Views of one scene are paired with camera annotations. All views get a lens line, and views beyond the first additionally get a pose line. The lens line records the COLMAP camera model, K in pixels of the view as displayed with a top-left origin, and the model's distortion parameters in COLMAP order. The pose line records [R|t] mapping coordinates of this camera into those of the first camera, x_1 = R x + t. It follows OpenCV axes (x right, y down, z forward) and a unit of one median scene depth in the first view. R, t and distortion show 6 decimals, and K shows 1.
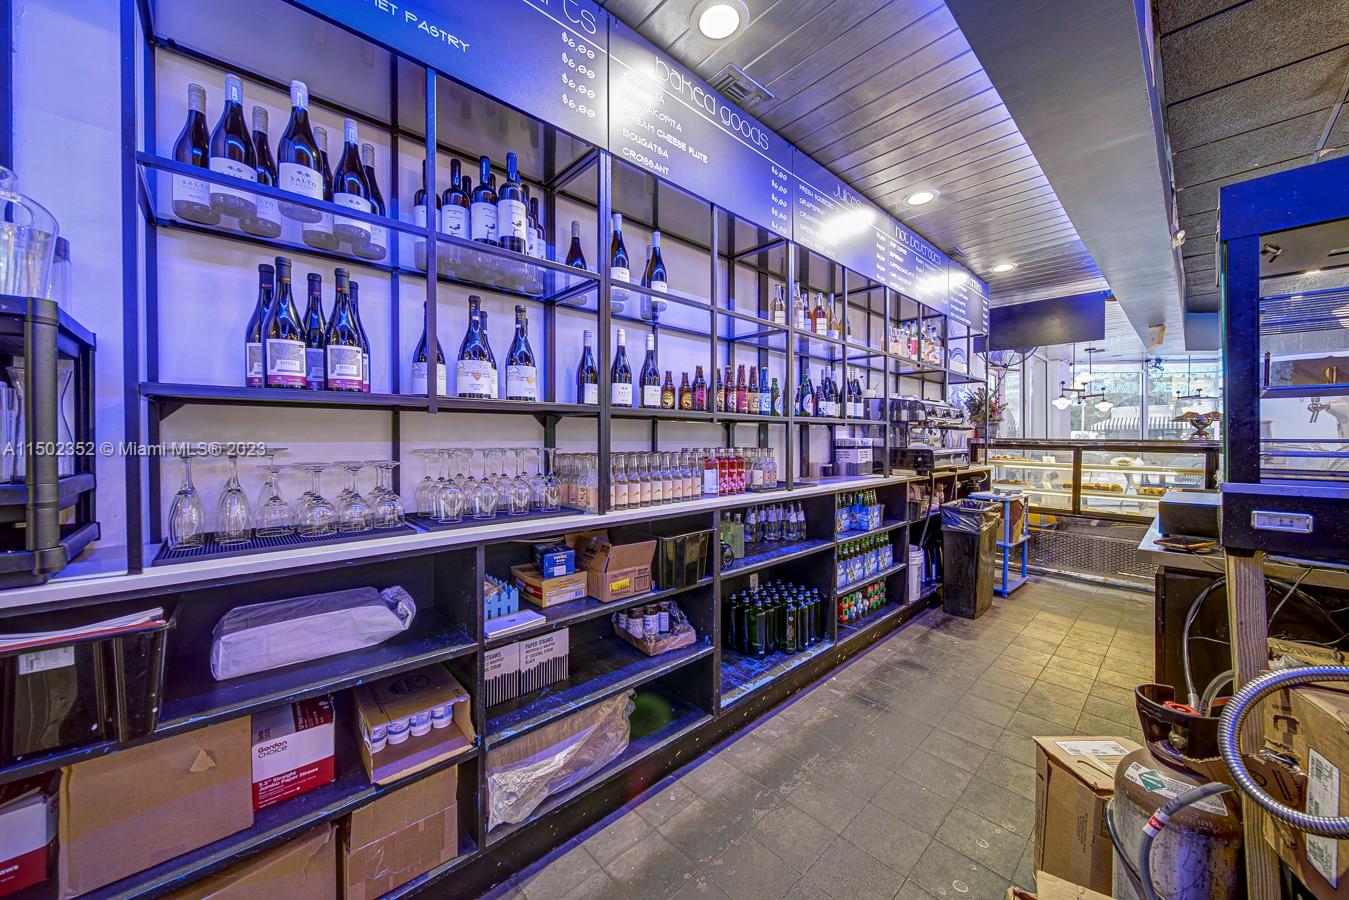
lens RADIAL K [[478.0, 0, 672.7], [0, 478.0, 444.8], [0, 0, 1]] dist [-0.000488, -0.000106]
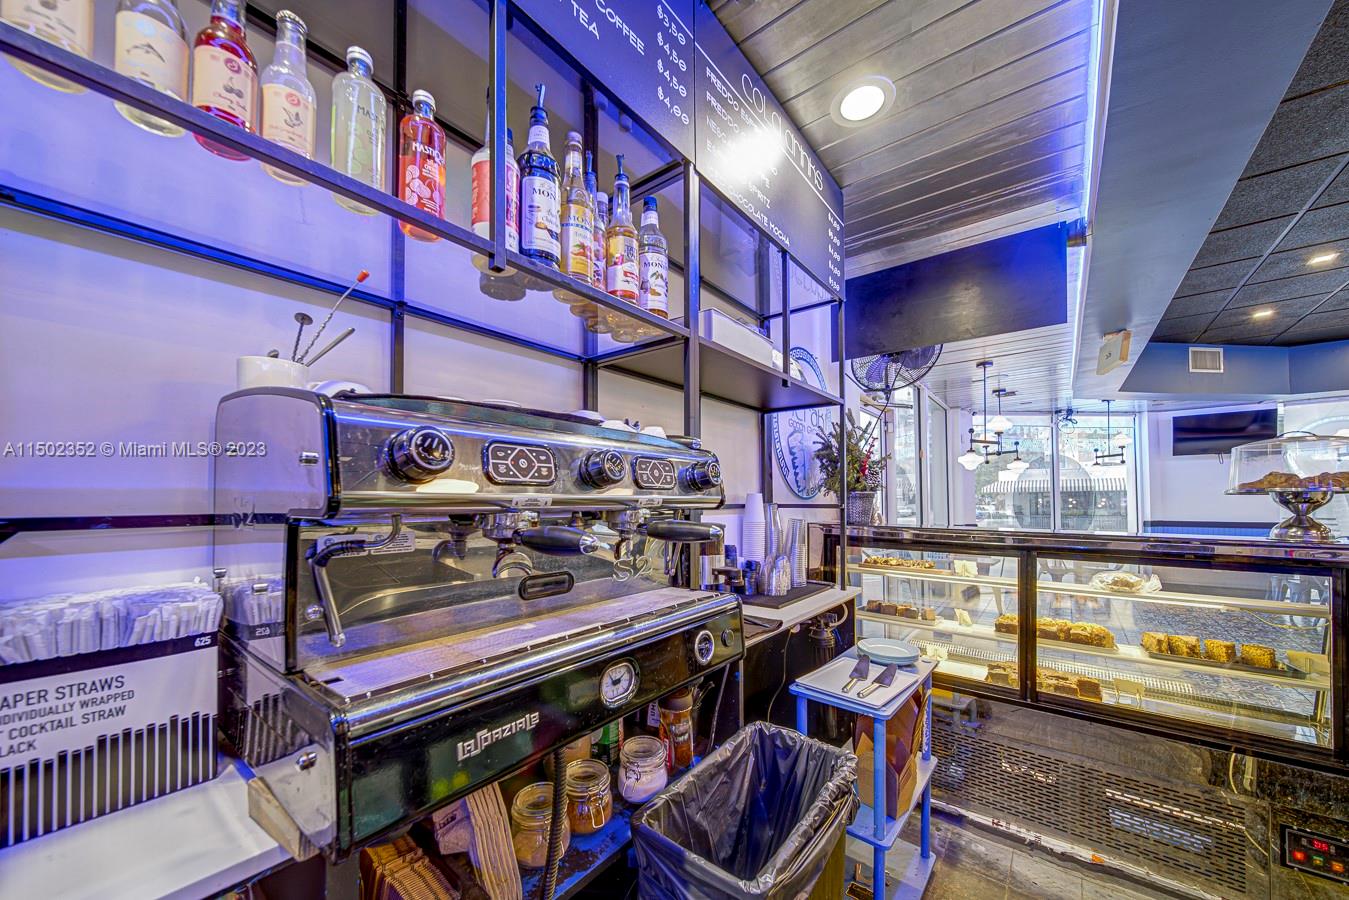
lens RADIAL K [[497.7, 0, 671.3], [0, 497.7, 488.3], [0, 0, 1]] dist [-0.000325, -0.000070]
pose [[0.986403, 0.001886, 0.164335, 0.543832], [0.004171, 0.999325, -0.036505, -0.046226], [-0.164293, 0.036694, 0.985729, 0.730846]]
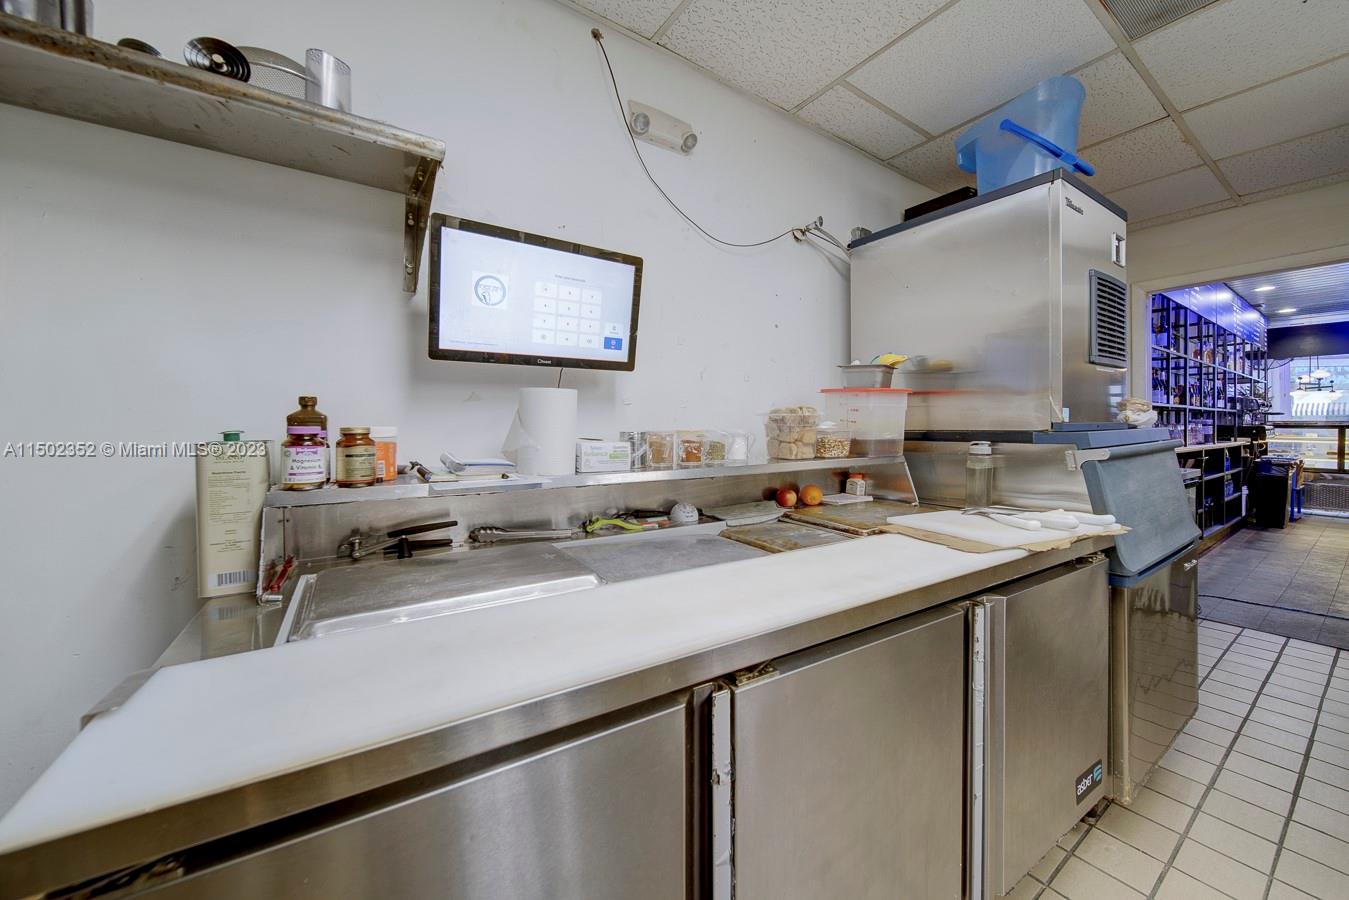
lens RADIAL K [[458.0, 0, 701.9], [0, 458.0, 430.0], [0, 0, 1]] dist [0.000062, -0.000055]
pose [[0.987303, -0.004505, -0.158783, -1.090825], [0.002629, 0.999924, -0.012026, 0.034955], [0.158825, 0.011456, 0.987240, -0.879331]]
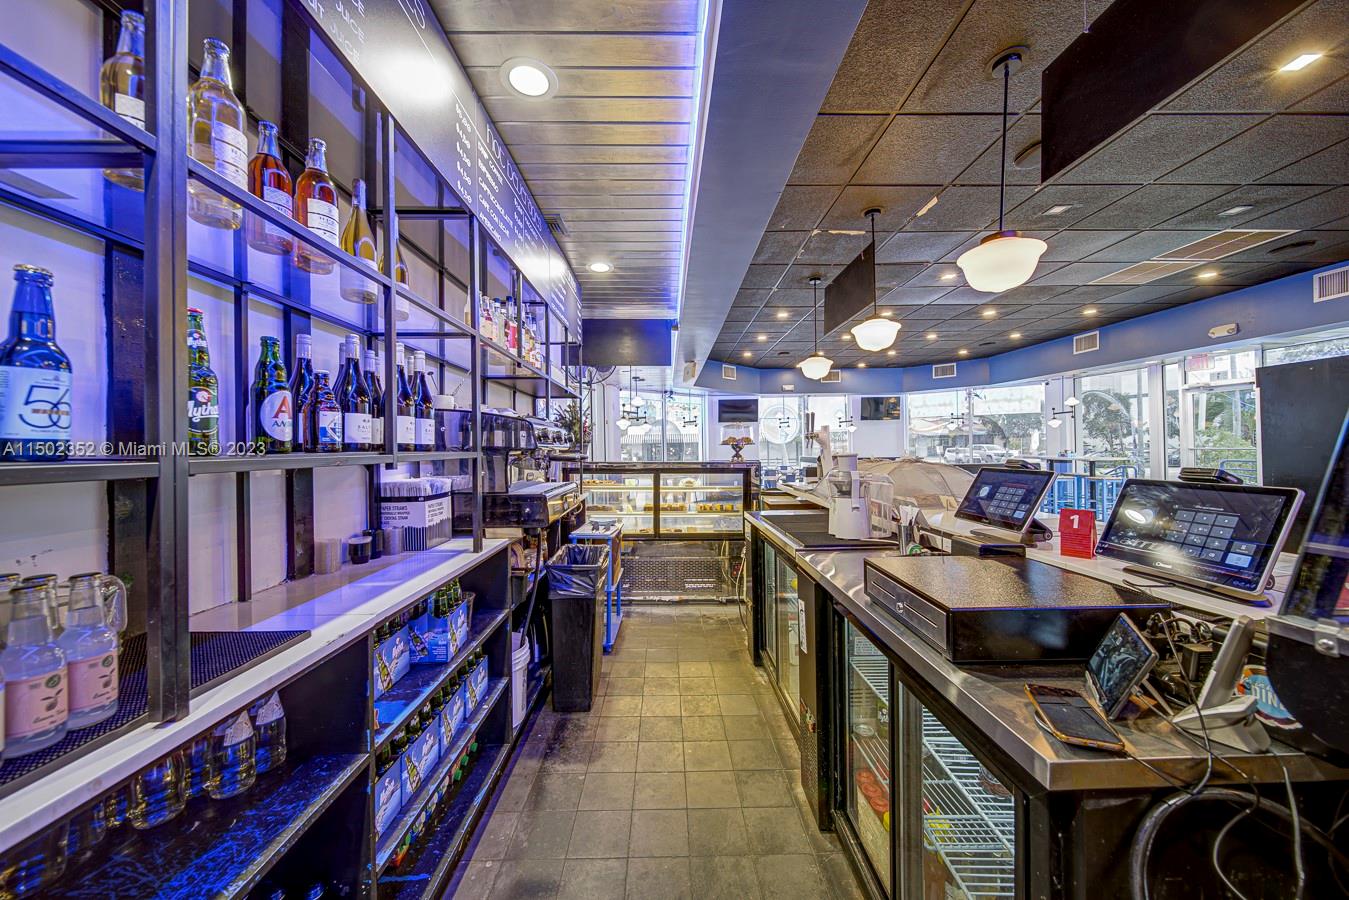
lens RADIAL K [[478.0, 0, 672.7], [0, 478.0, 444.8], [0, 0, 1]] dist [-0.000488, -0.000106]
pose [[0.664114, -0.001302, 0.747630, 0.152533], [0.020591, 0.999651, -0.016551, -0.037823], [-0.747348, 0.026386, 0.663909, 0.386233]]
